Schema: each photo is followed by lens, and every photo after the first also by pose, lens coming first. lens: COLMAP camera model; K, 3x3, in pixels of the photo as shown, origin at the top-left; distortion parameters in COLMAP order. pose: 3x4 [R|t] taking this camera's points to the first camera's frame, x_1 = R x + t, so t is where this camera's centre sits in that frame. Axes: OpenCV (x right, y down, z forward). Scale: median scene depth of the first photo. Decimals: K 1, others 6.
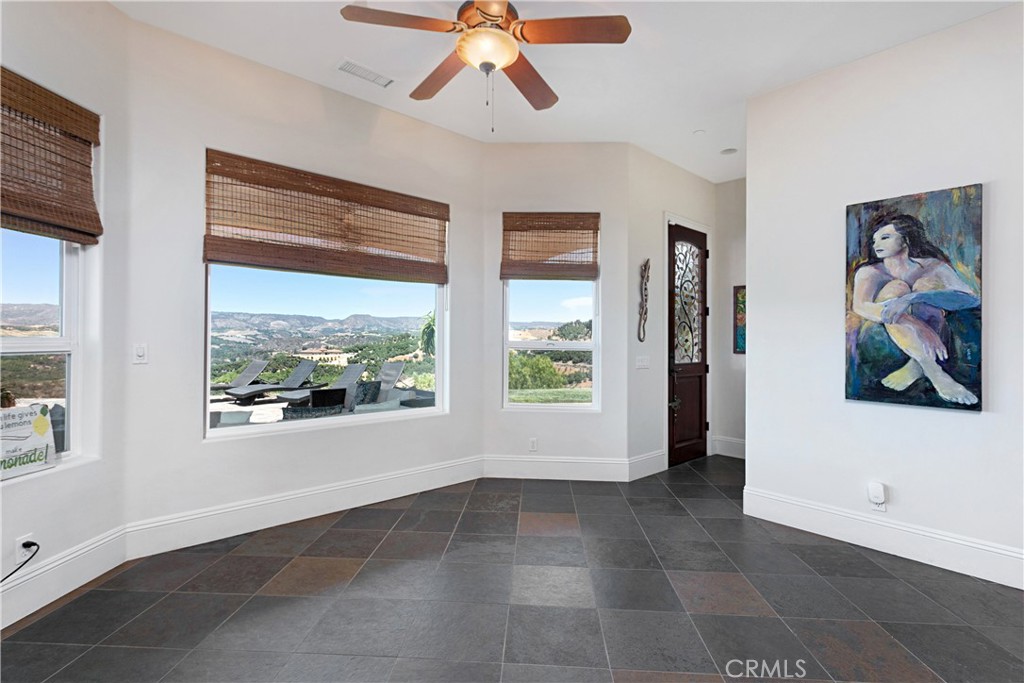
lens RADIAL K [[487.6, 0, 520.3], [0, 487.6, 339.2], [0, 0, 1]] dist [0.004180, -0.001032]
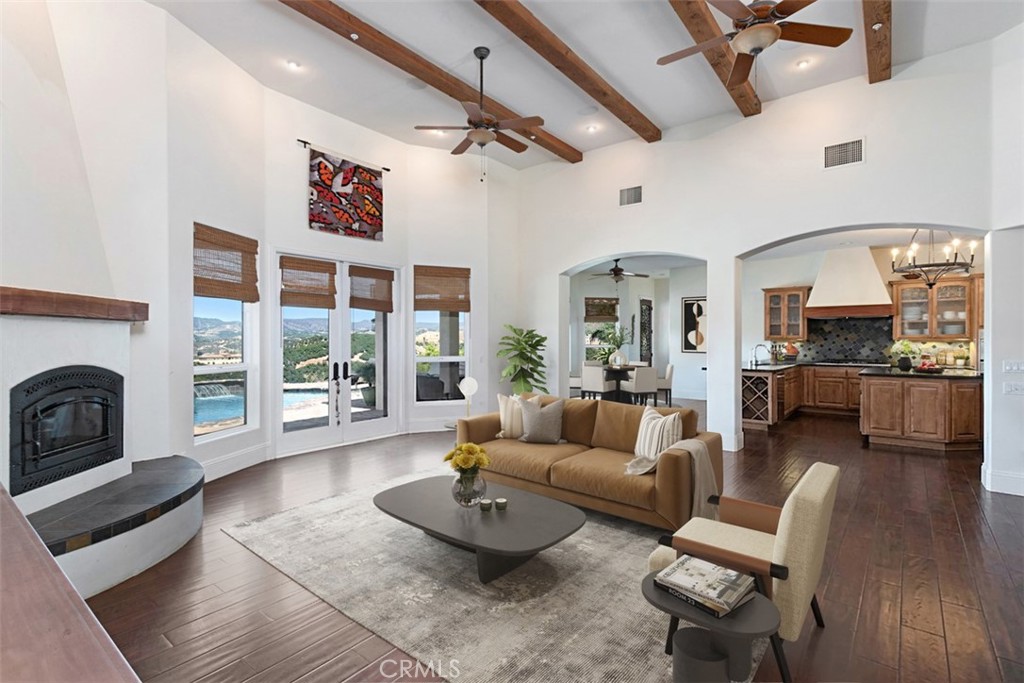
lens RADIAL K [[487.6, 0, 496.9], [0, 487.6, 336.8], [0, 0, 1]] dist [0.004180, -0.001032]
pose [[0.990225, -0.013174, 0.138855, -0.804004], [0.013836, 0.999897, -0.003801, -0.033239], [-0.138791, 0.005685, 0.990305, -1.462050]]
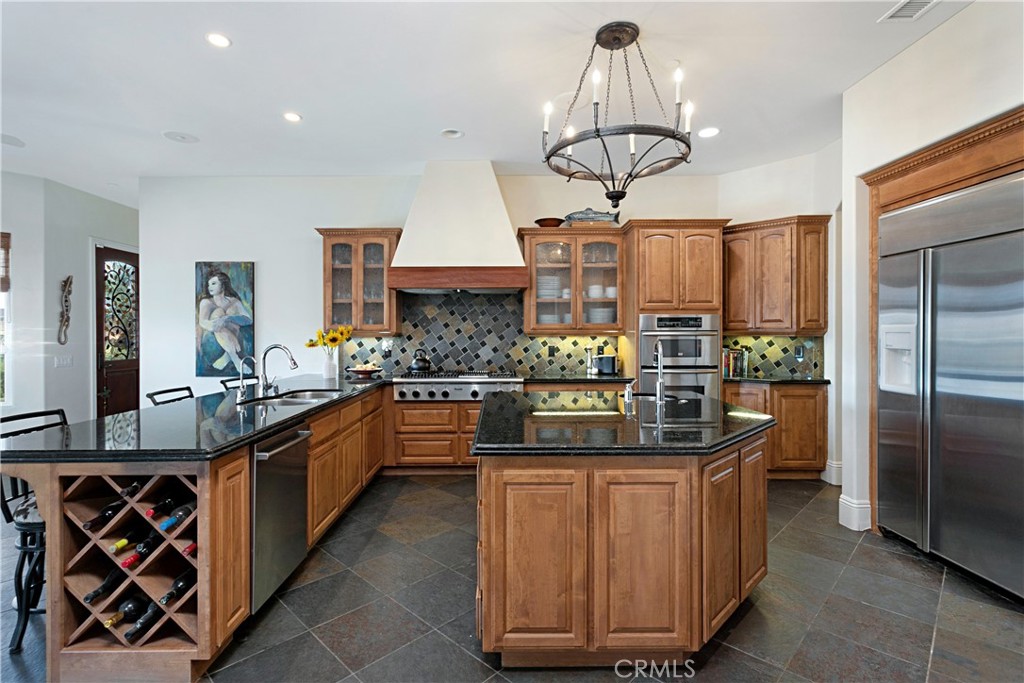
lens RADIAL K [[487.6, 0, 502.0], [0, 487.6, 333.3], [0, 0, 1]] dist [0.004180, -0.001032]
pose [[0.678177, -0.017417, 0.734693, 0.088881], [0.013497, 0.999846, 0.011244, -0.019597], [-0.734775, 0.002291, 0.678307, -0.558978]]
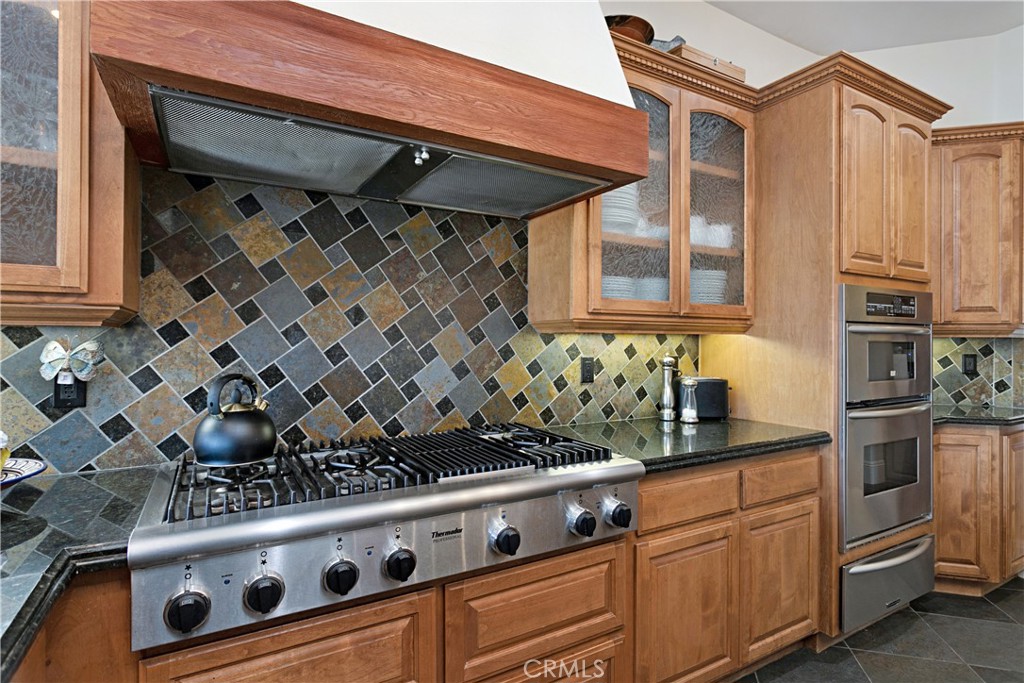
lens RADIAL K [[519.8, 0, 515.9], [0, 519.8, 338.4], [0, 0, 1]] dist [-0.003113, 0.000398]
pose [[0.218969, -0.010351, 0.975677, 0.473121], [-0.001433, 0.999939, 0.010930, -0.000836], [-0.975731, -0.003791, 0.218941, 0.038951]]
